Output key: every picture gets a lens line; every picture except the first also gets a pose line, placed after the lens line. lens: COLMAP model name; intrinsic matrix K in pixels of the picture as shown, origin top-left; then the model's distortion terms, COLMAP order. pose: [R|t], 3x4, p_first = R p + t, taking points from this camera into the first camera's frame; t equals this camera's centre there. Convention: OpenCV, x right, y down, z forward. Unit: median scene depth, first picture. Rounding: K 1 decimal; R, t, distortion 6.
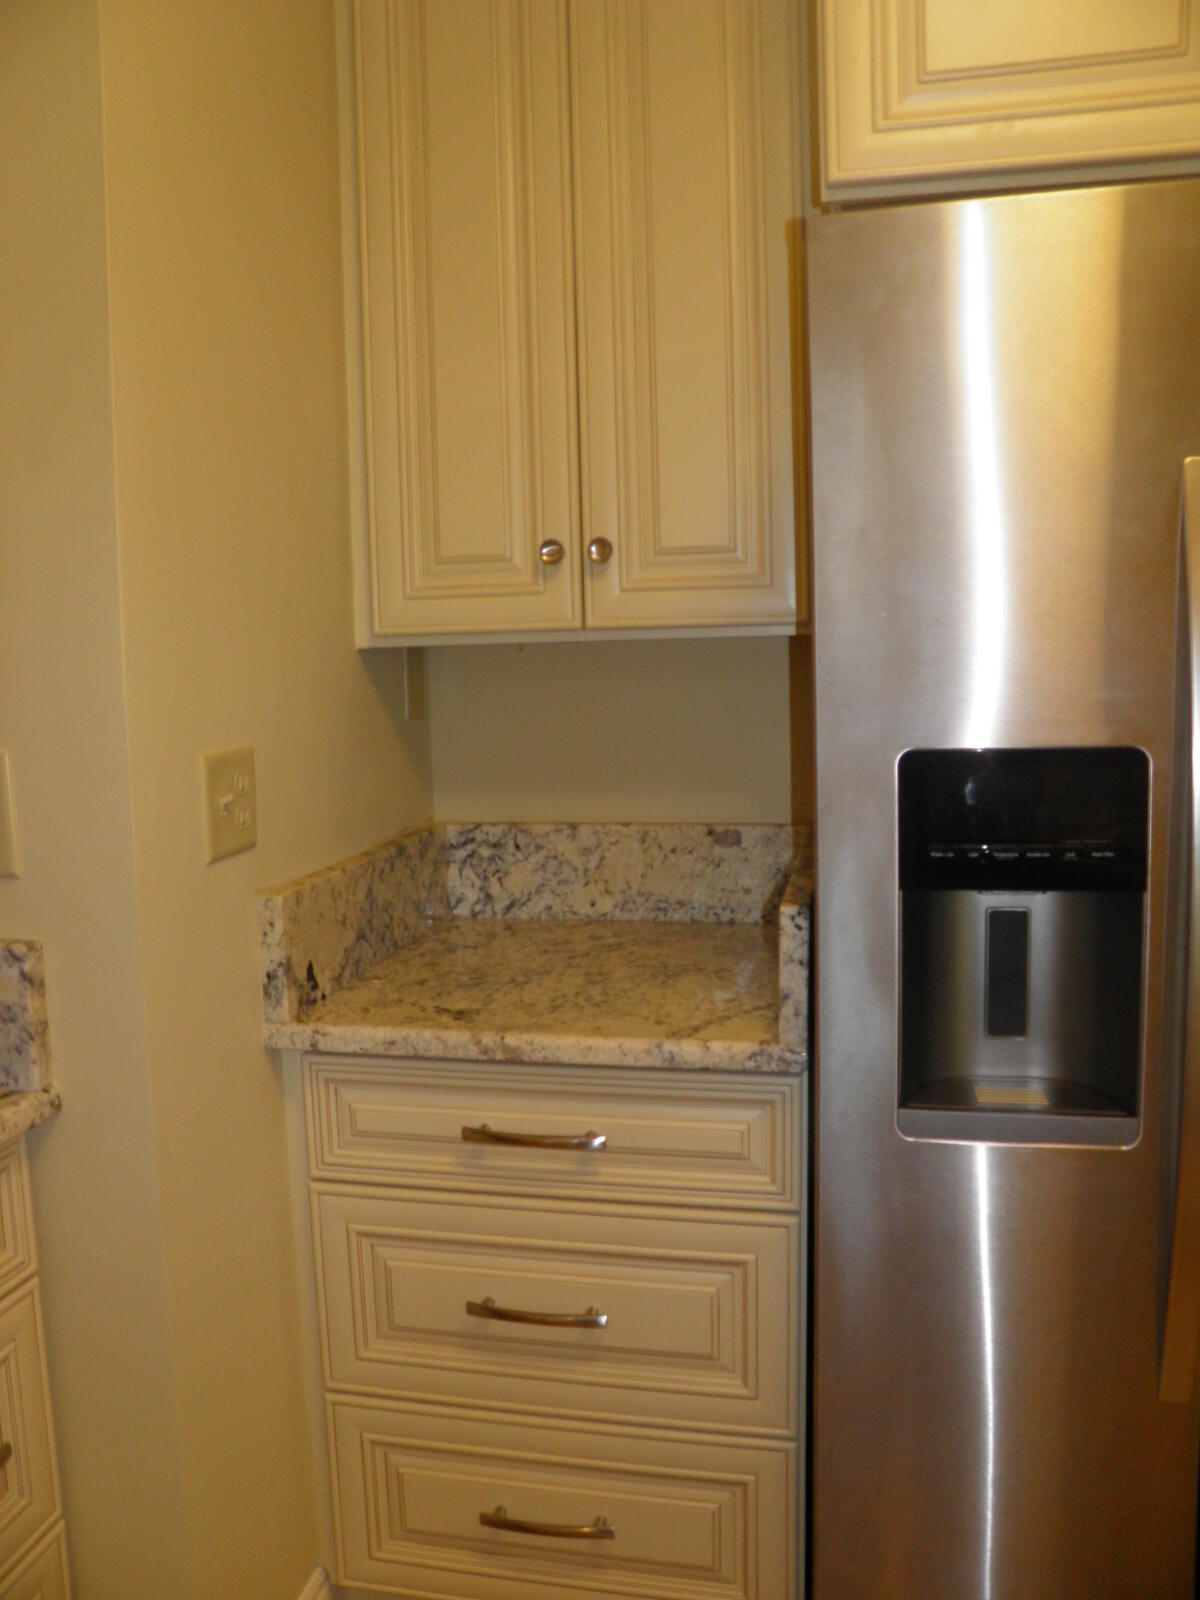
lens RADIAL K [[1361.3, 0, 600.0], [0, 1361.3, 800.0], [0, 0, 1]] dist [-0.137994, 0.103027]
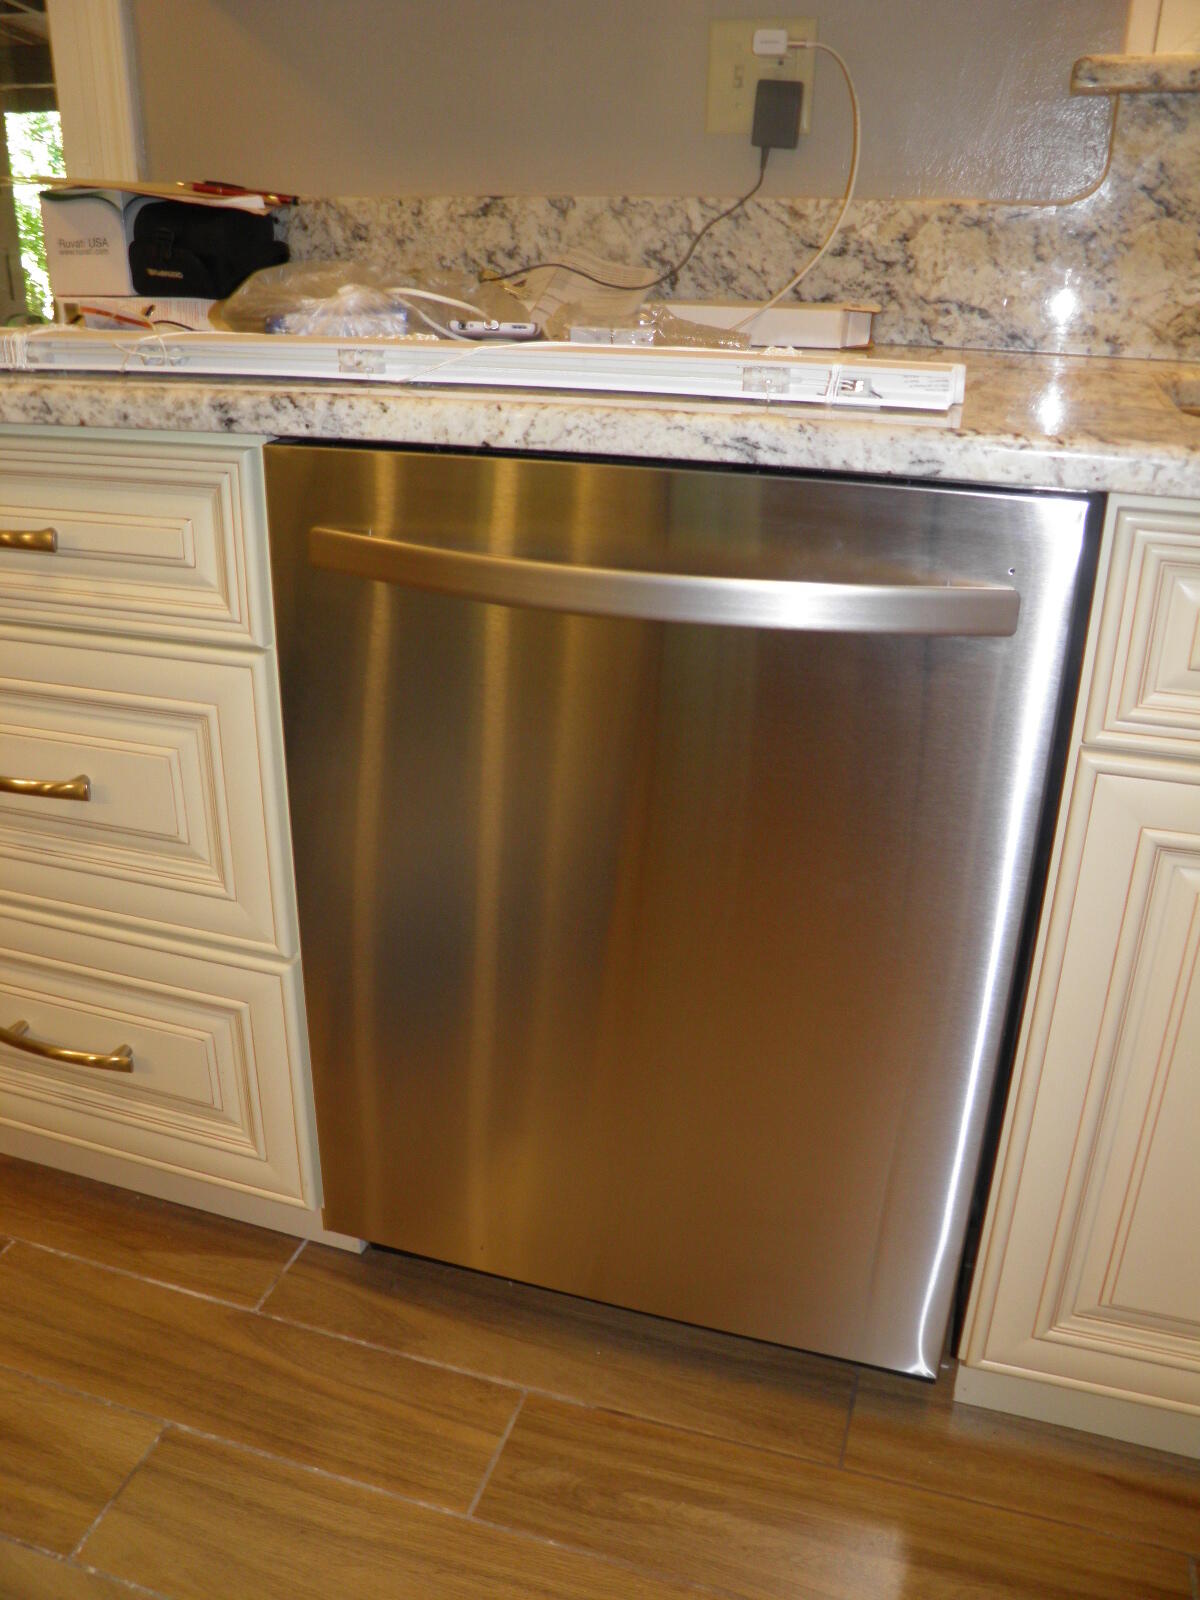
lens RADIAL K [[1361.3, 0, 600.0], [0, 1361.3, 800.0], [0, 0, 1]] dist [-0.137994, 0.103027]
pose [[0.995972, 0.064540, -0.062241, 0.352845], [-0.040667, 0.943823, 0.327940, 0.141593], [0.079910, -0.324088, 0.942646, 0.322745]]
